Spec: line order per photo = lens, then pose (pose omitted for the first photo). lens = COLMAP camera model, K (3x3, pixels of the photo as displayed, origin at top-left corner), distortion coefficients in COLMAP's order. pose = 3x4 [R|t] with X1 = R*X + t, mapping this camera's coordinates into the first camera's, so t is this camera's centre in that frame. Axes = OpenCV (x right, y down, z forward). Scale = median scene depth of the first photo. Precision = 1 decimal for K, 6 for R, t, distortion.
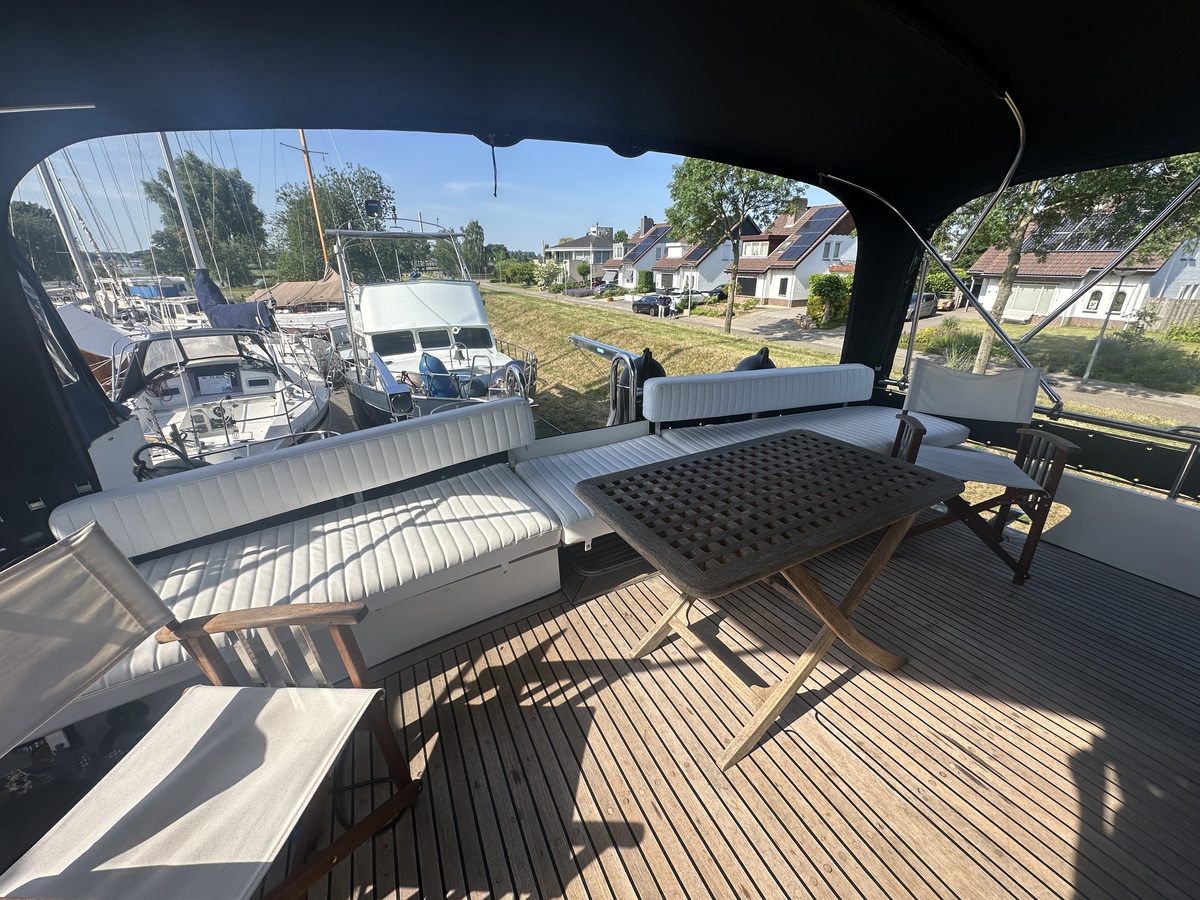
lens RADIAL K [[479.2, 0, 600.0], [0, 479.2, 450.0], [0, 0, 1]] dist [-0.004226, 0.000822]
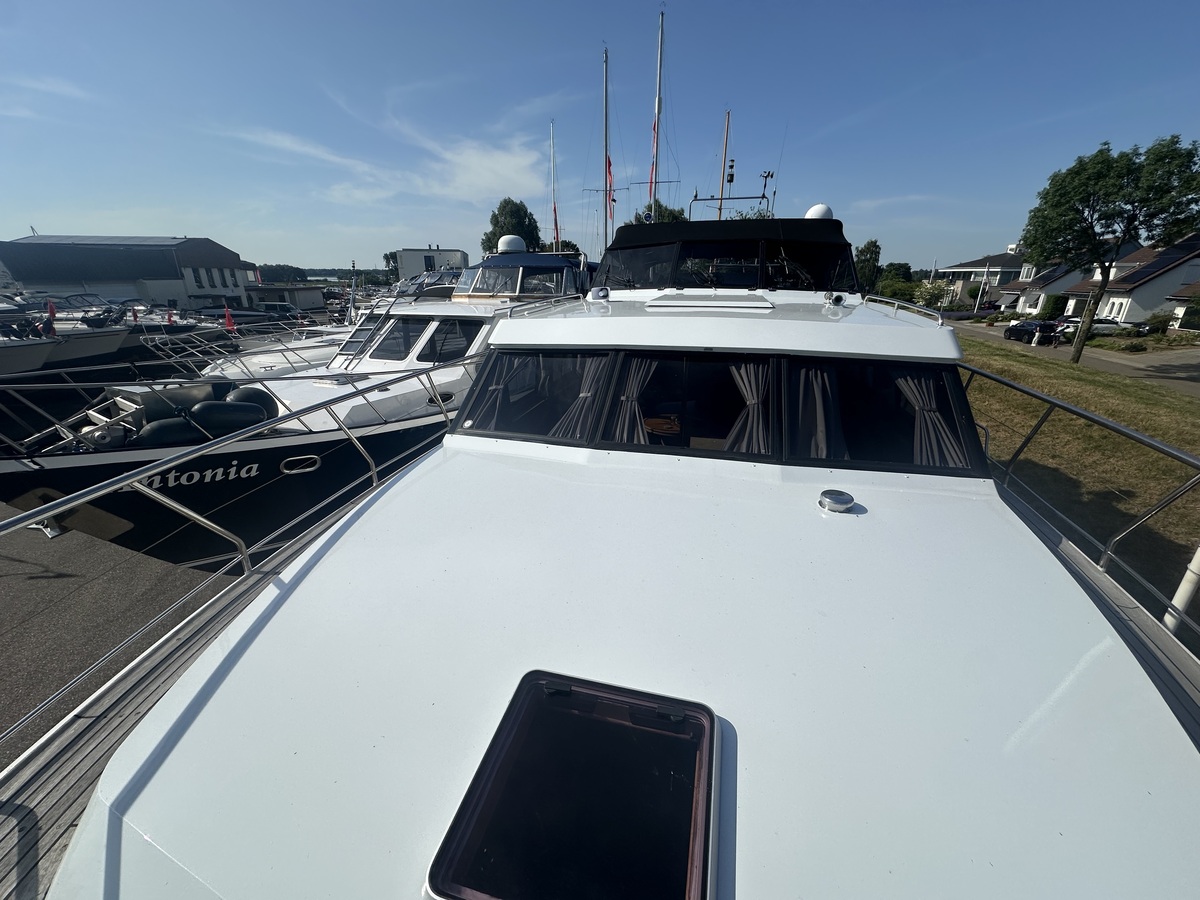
lens RADIAL K [[479.2, 0, 600.0], [0, 479.2, 450.0], [0, 0, 1]] dist [-0.004226, 0.000822]
pose [[0.739398, 0.238742, -0.629518, 0.087445], [-0.259397, 0.963851, 0.060863, 0.045951], [0.621293, 0.118293, 0.774598, -0.118700]]
